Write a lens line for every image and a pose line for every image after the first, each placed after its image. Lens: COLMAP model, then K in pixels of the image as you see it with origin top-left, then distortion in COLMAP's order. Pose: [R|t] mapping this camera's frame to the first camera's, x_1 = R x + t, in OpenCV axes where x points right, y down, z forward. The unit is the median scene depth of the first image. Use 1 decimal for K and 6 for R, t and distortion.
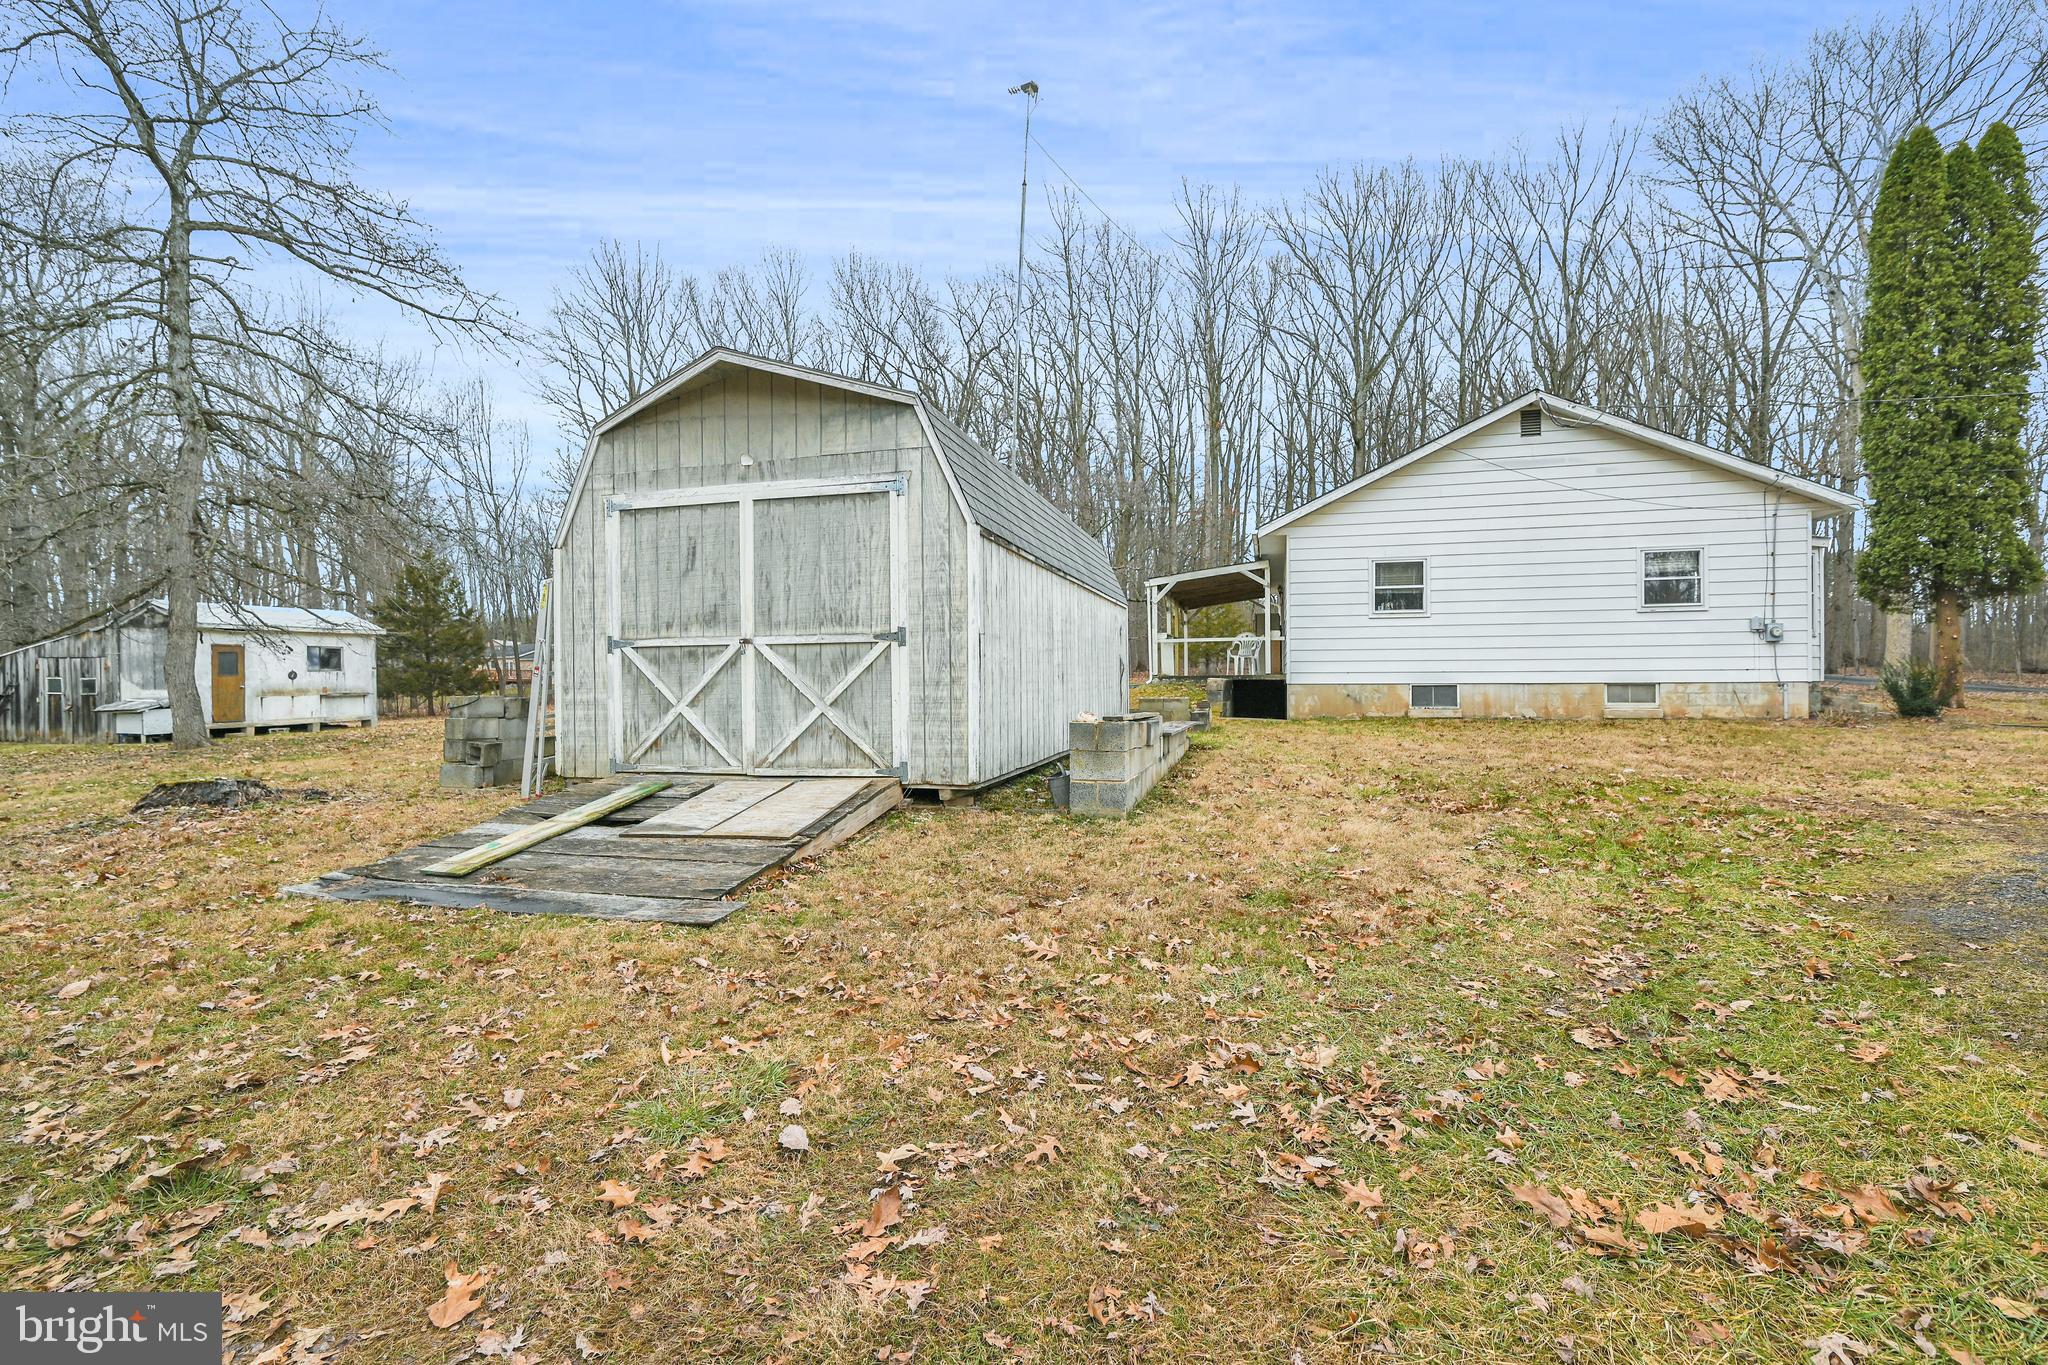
lens RADIAL K [[880.4, 0, 1024.0], [0, 880.4, 682.5], [0, 0, 1]] dist [-0.001033, -0.000144]
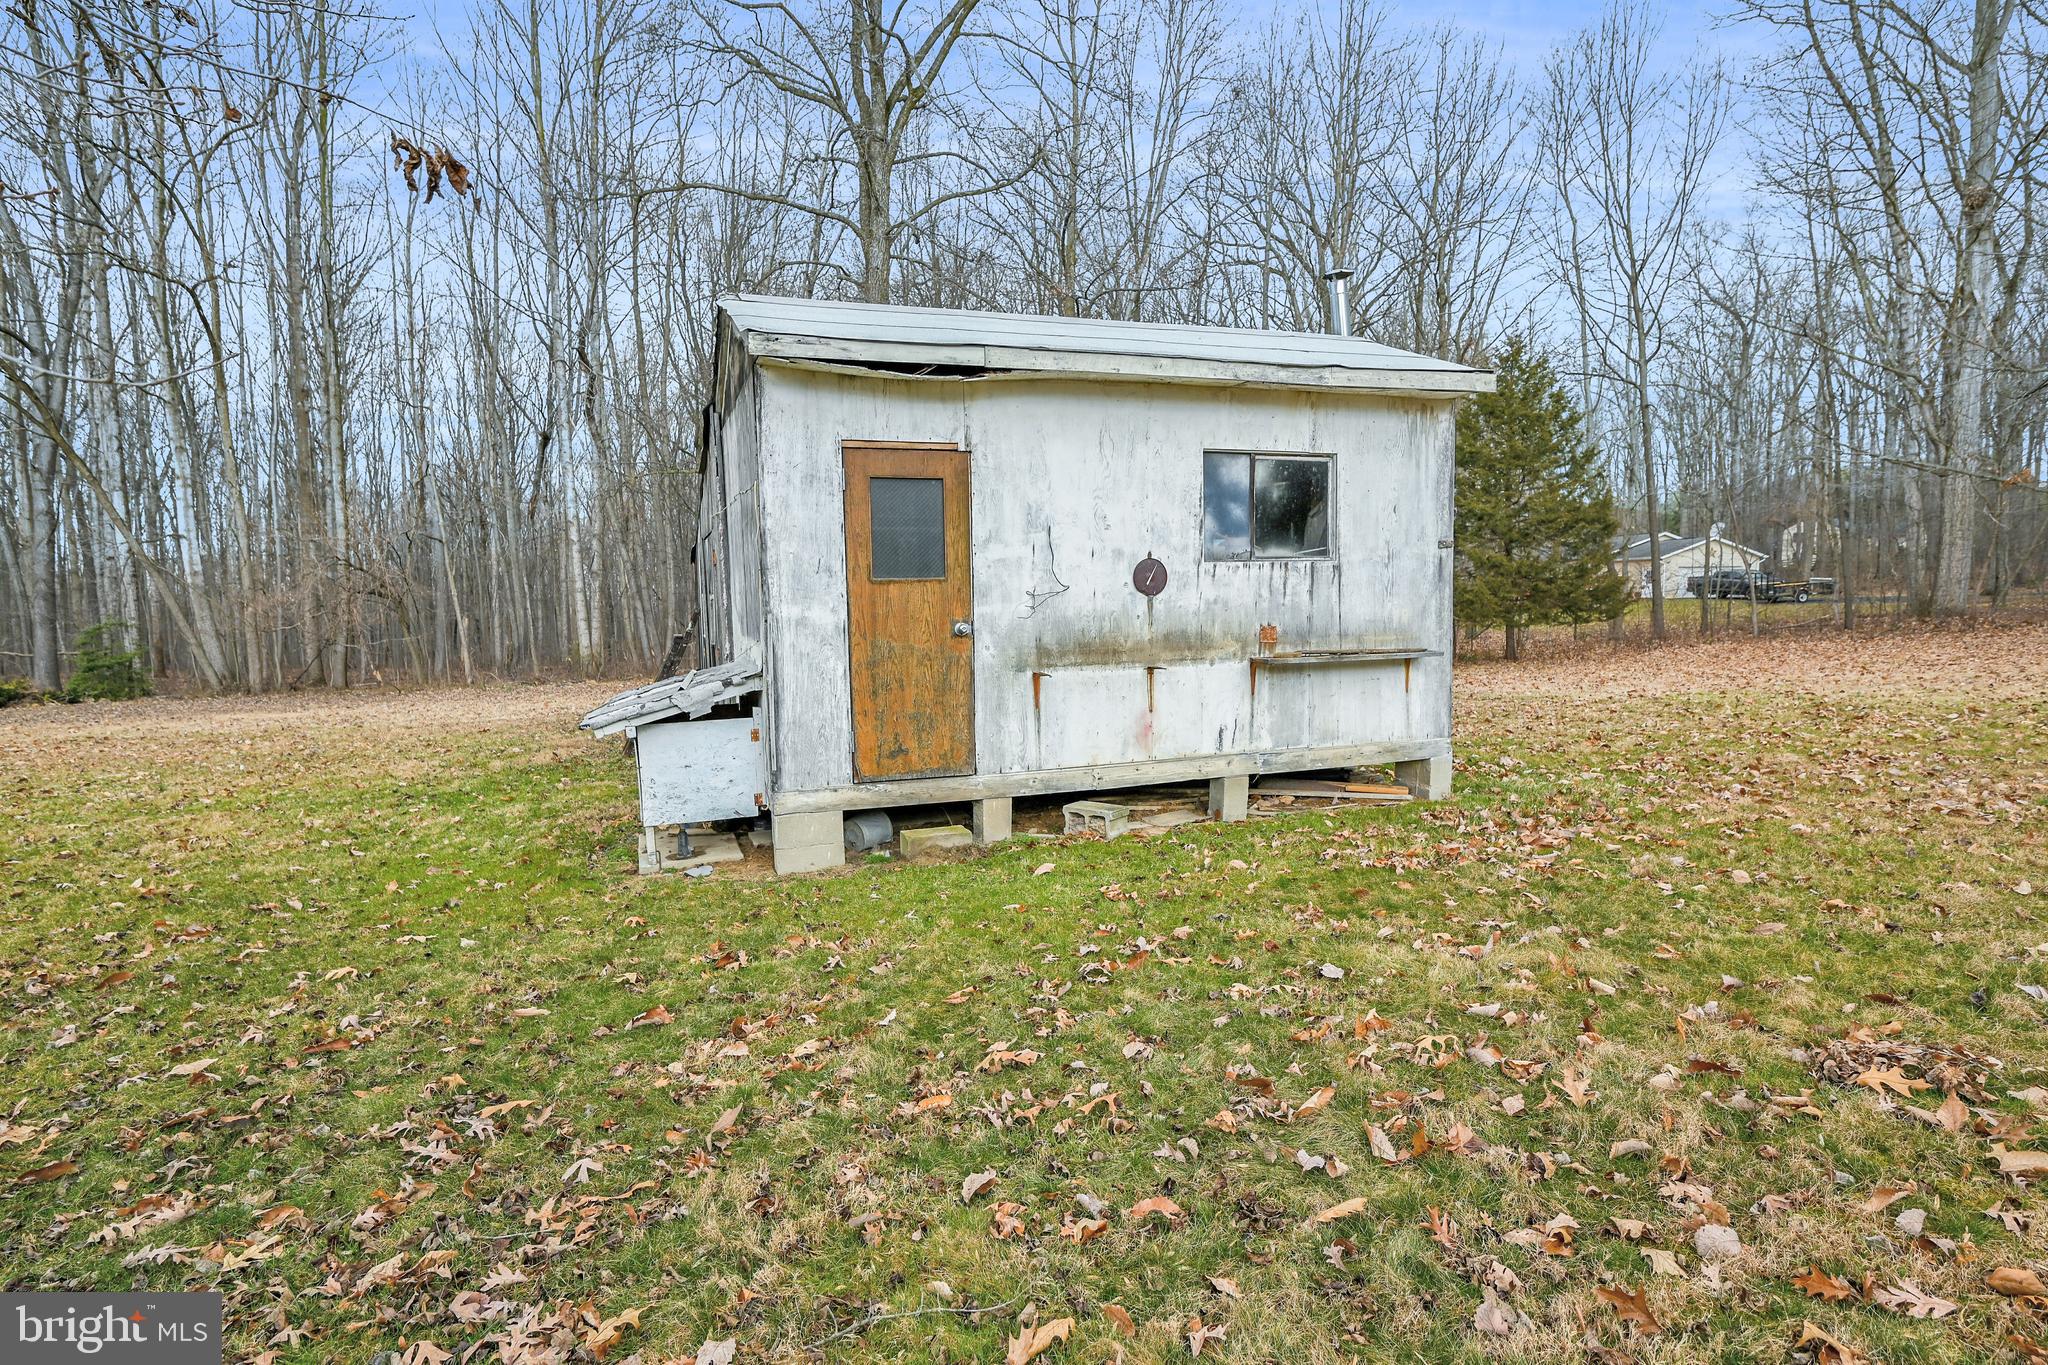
lens RADIAL K [[1053.0, 0, 1024.0], [0, 1053.0, 682.5], [0, 0, 1]] dist [-0.000764, -0.000062]
pose [[0.548242, 0.061275, -0.834072, -0.649644], [0.008820, 0.996833, 0.079030, -0.002673], [0.836273, -0.050683, 0.545965, 0.864538]]
